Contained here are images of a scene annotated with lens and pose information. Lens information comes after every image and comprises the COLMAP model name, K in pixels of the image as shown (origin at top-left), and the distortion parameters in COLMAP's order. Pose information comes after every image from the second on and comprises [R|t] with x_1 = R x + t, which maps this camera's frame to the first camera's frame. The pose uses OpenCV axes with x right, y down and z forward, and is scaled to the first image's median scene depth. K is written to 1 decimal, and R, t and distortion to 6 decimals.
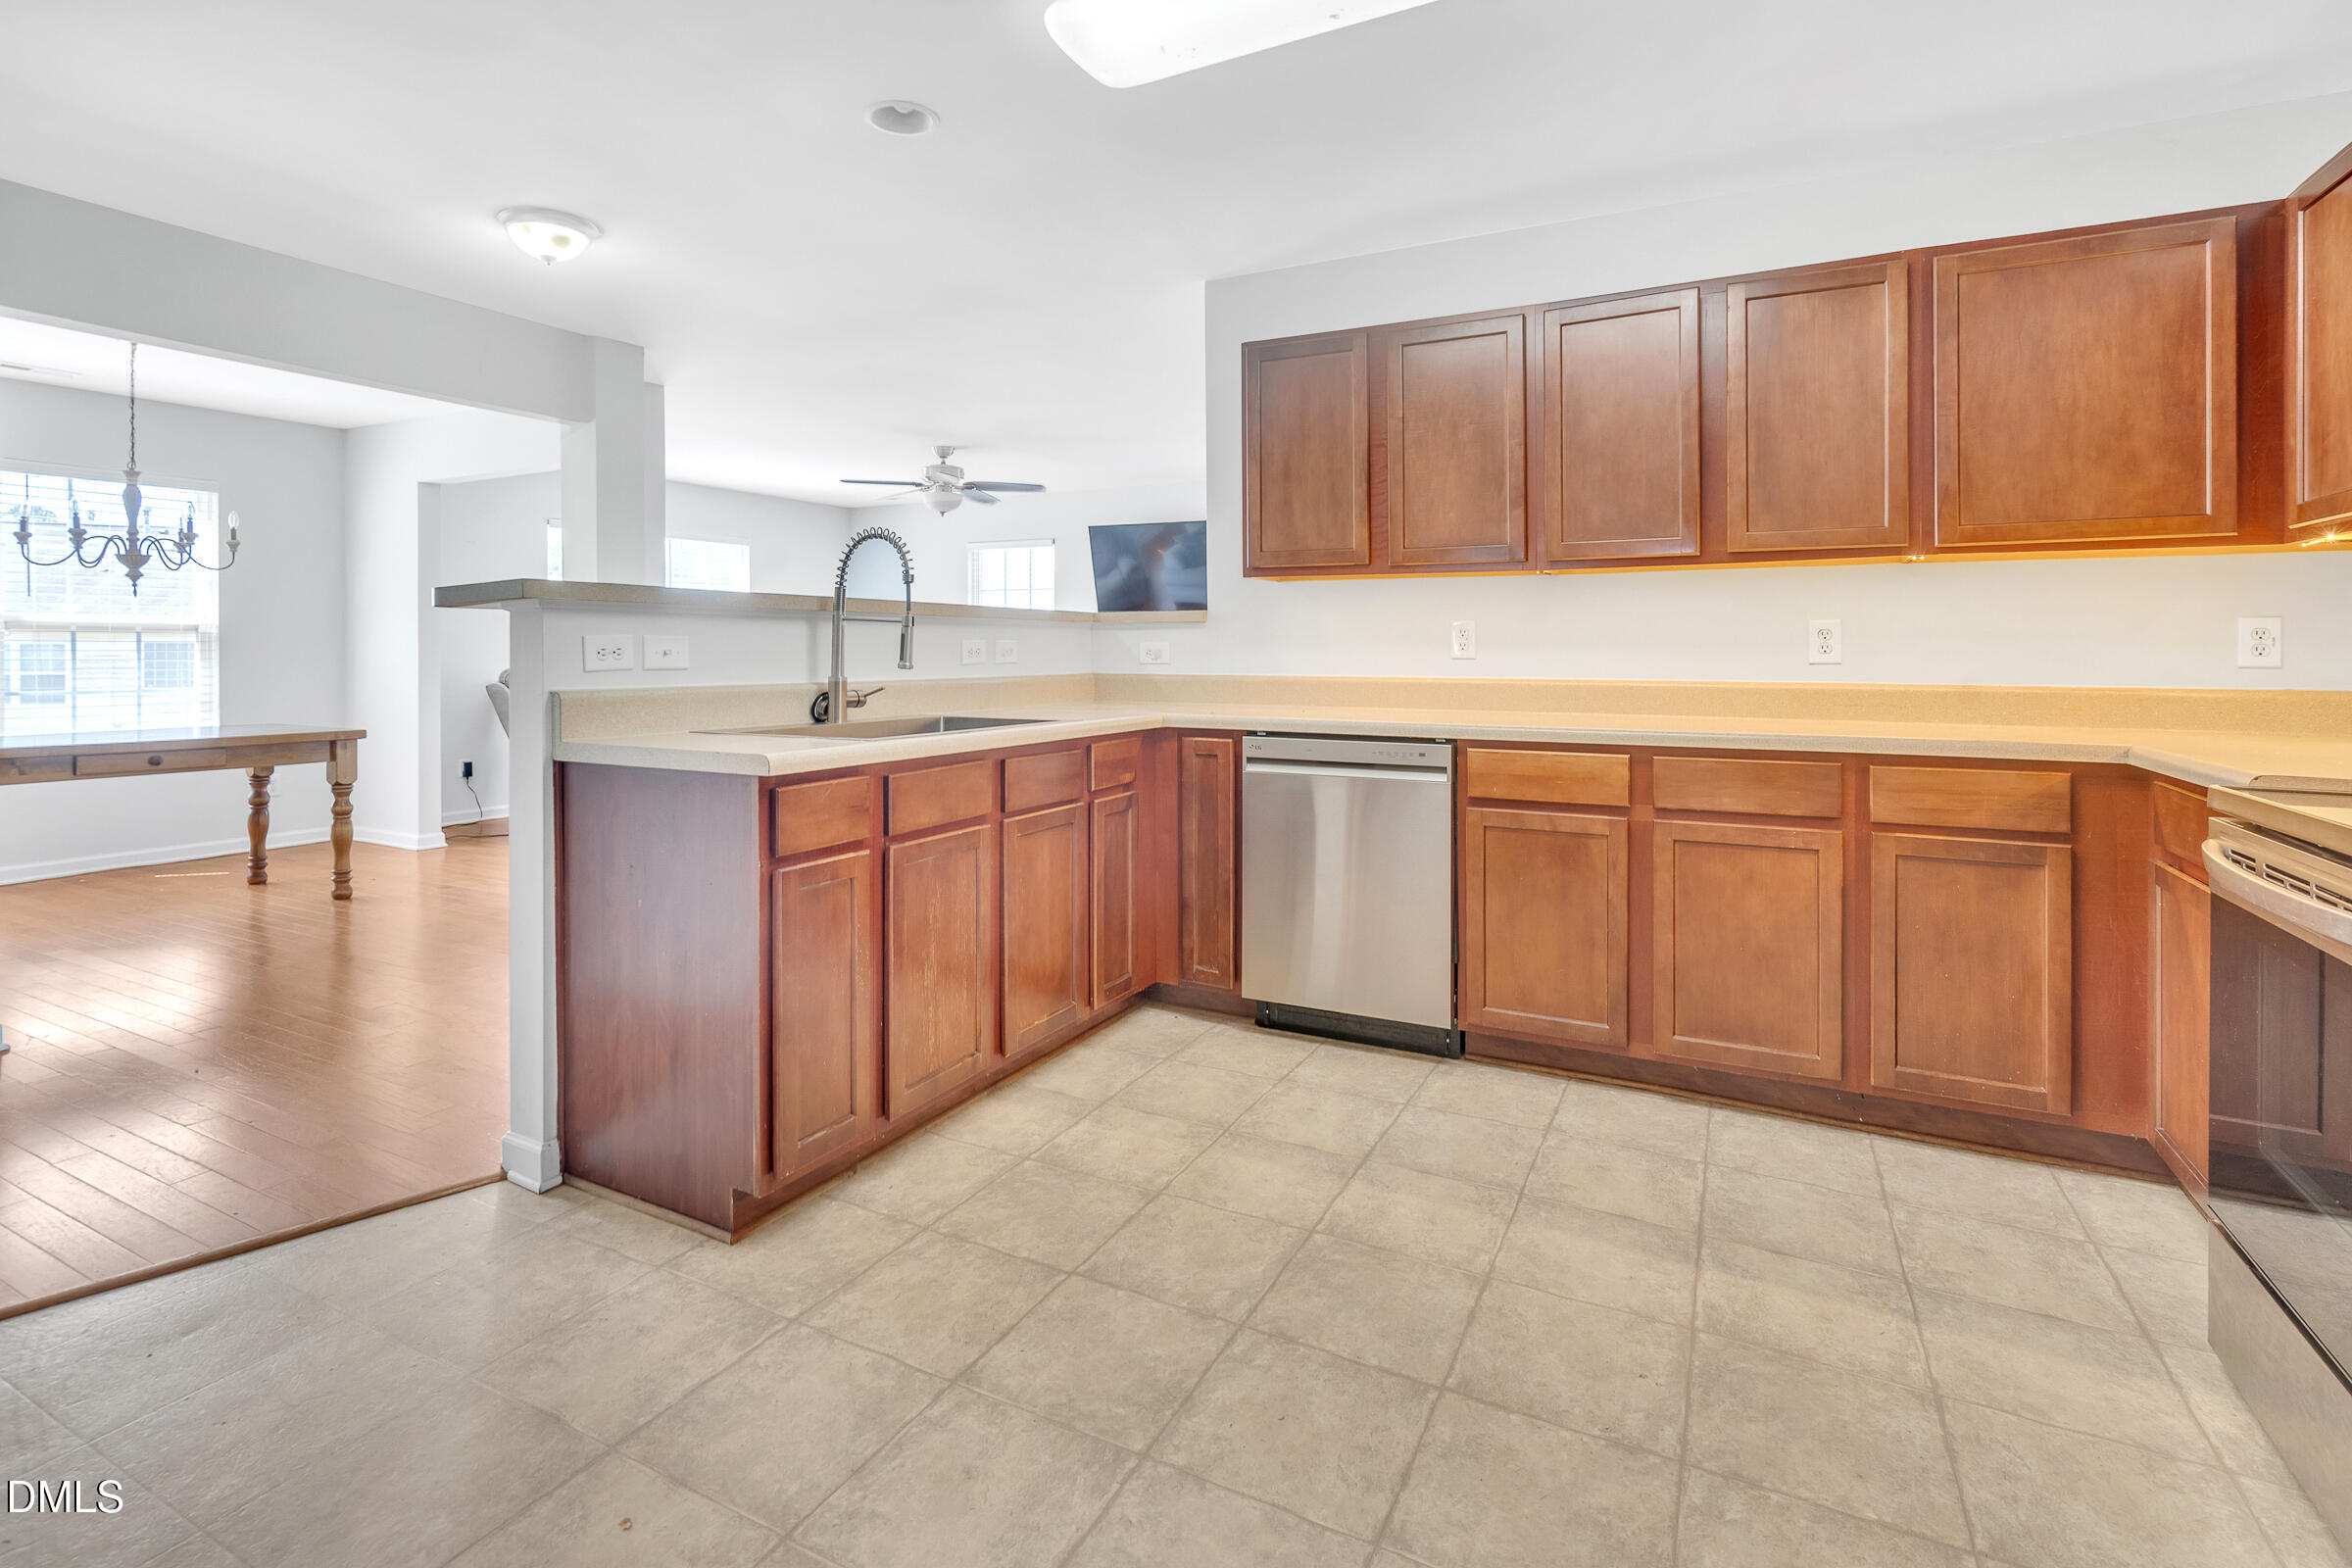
lens RADIAL K [[1131.8, 0, 1137.0], [0, 1131.8, 654.9], [0, 0, 1]] dist [-0.000174, 0.001246]
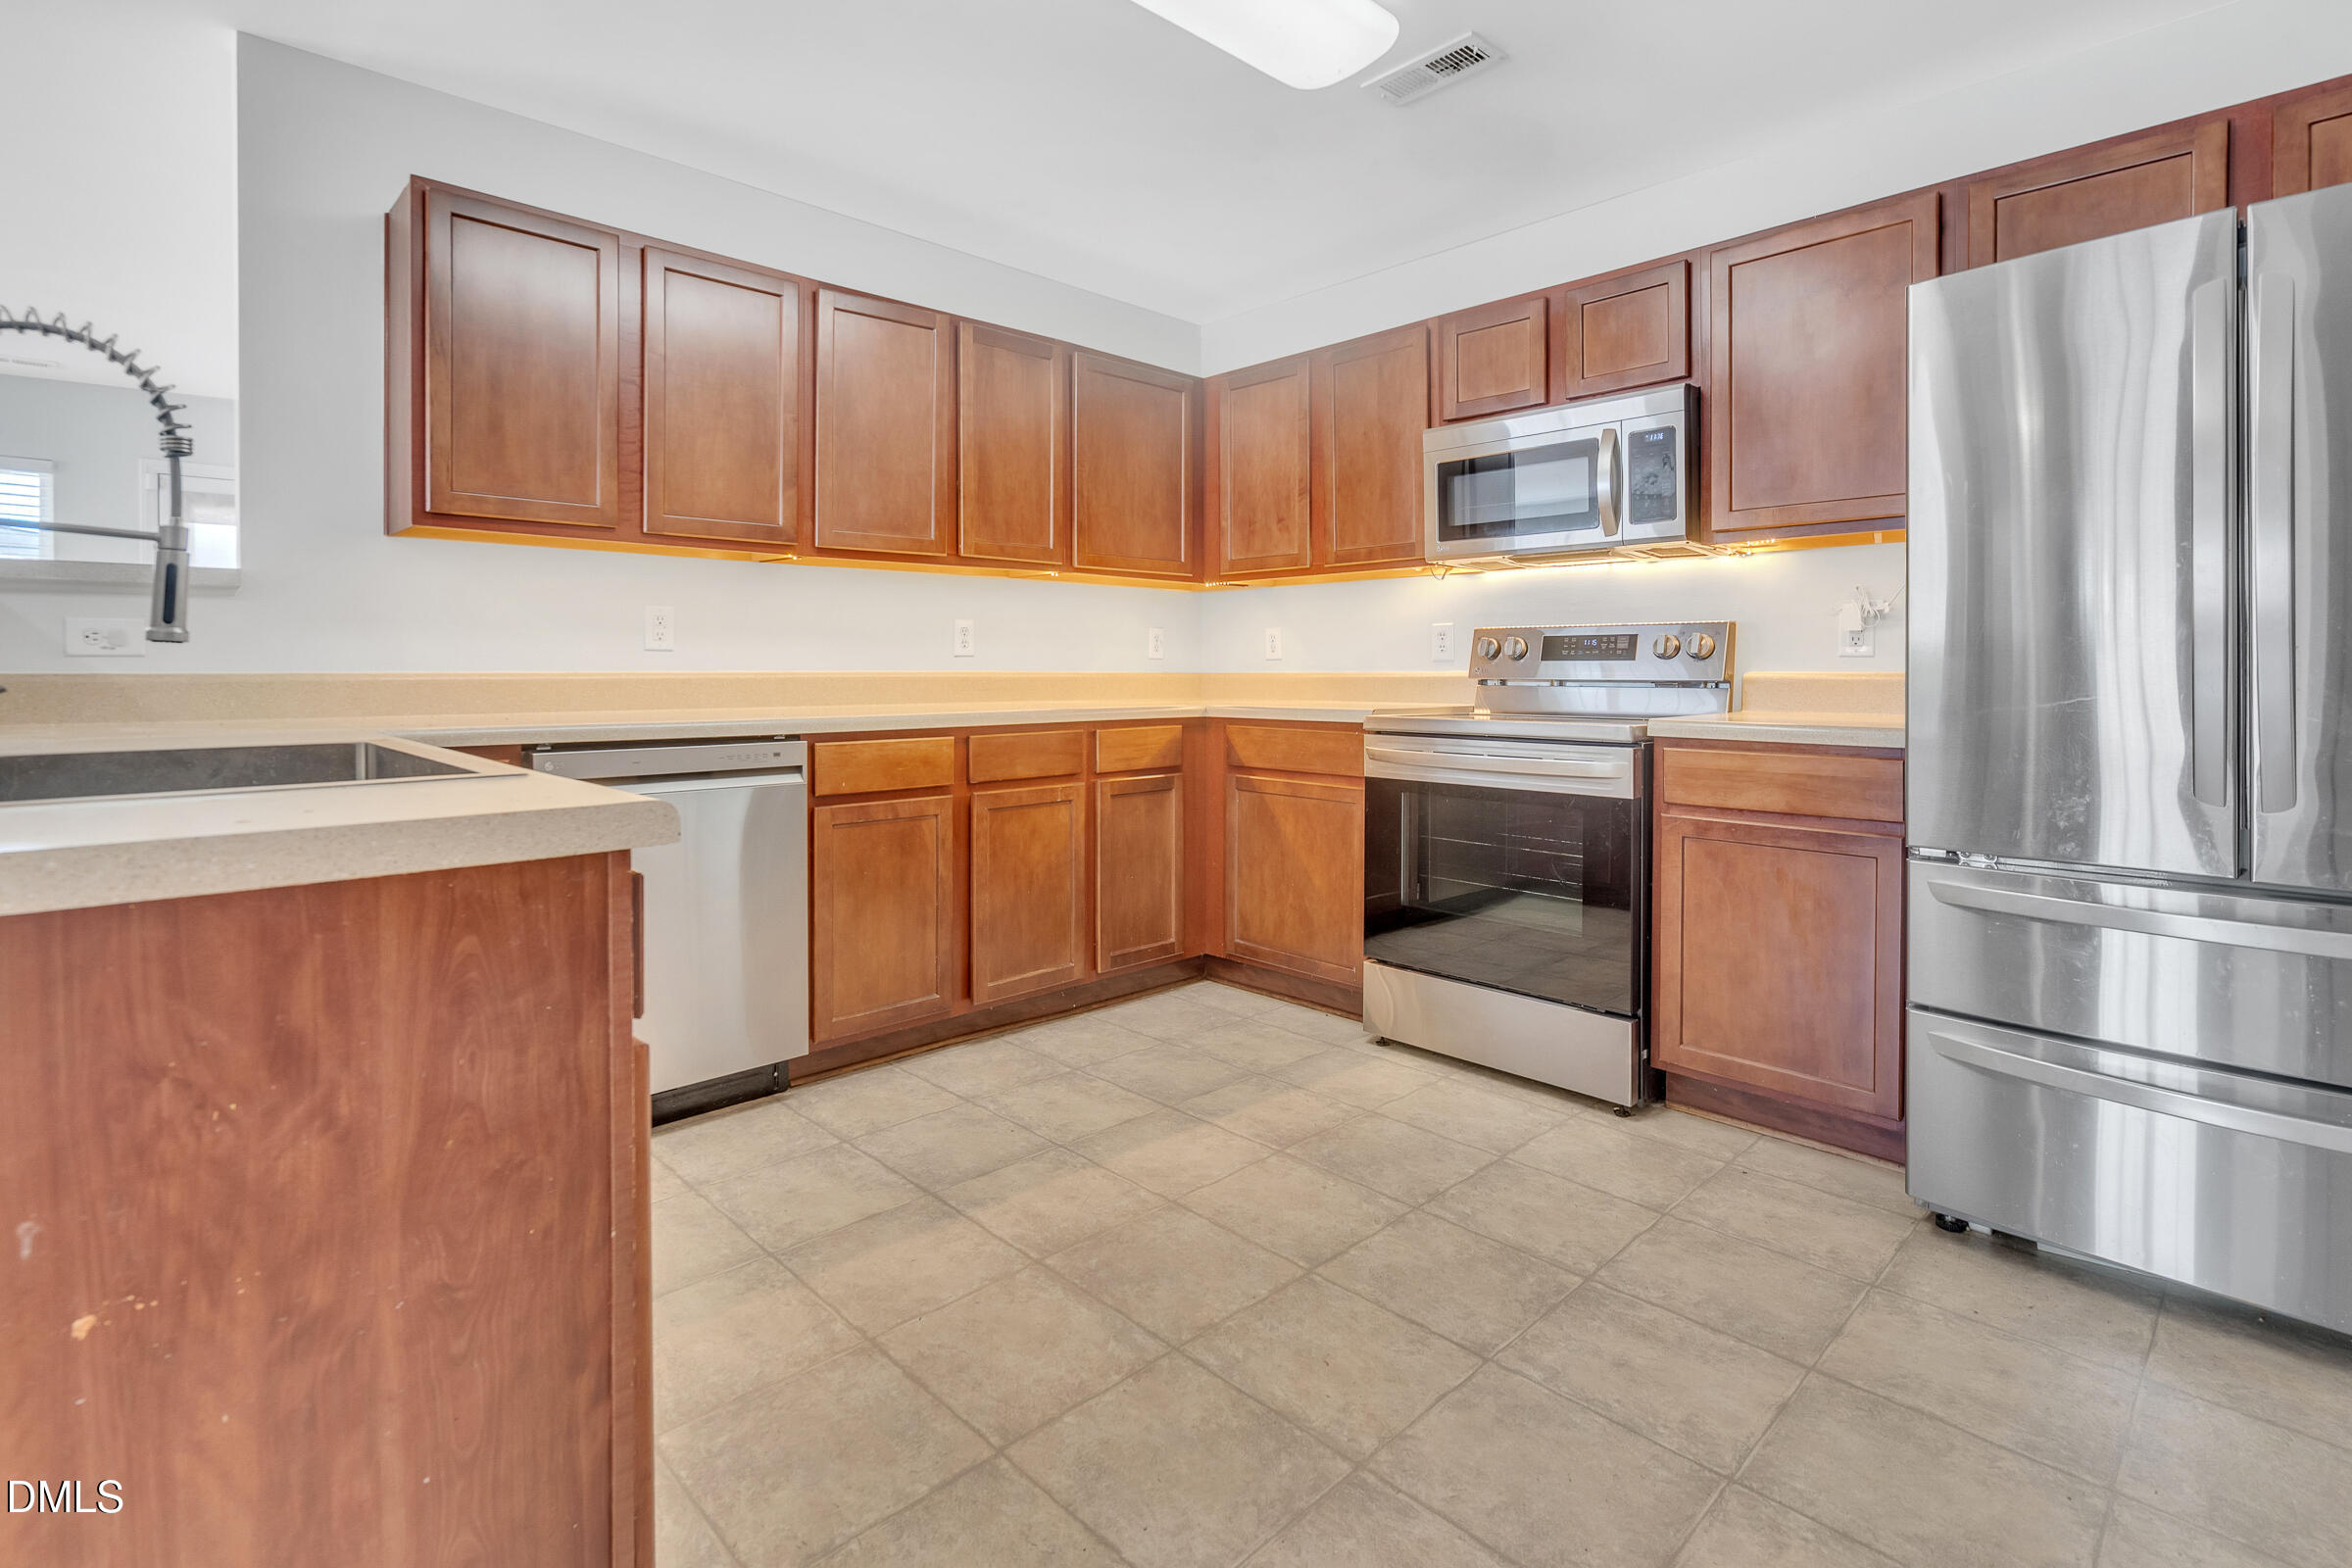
lens RADIAL K [[1132.9, 0, 1132.1], [0, 1132.9, 668.4], [0, 0, 1]] dist [0.002806, 0.001027]
pose [[0.313945, 0.000512, 0.949441, -0.582643], [0.006000, 0.999979, -0.002523, 0.029841], [-0.949422, 0.006489, 0.313935, 0.541784]]
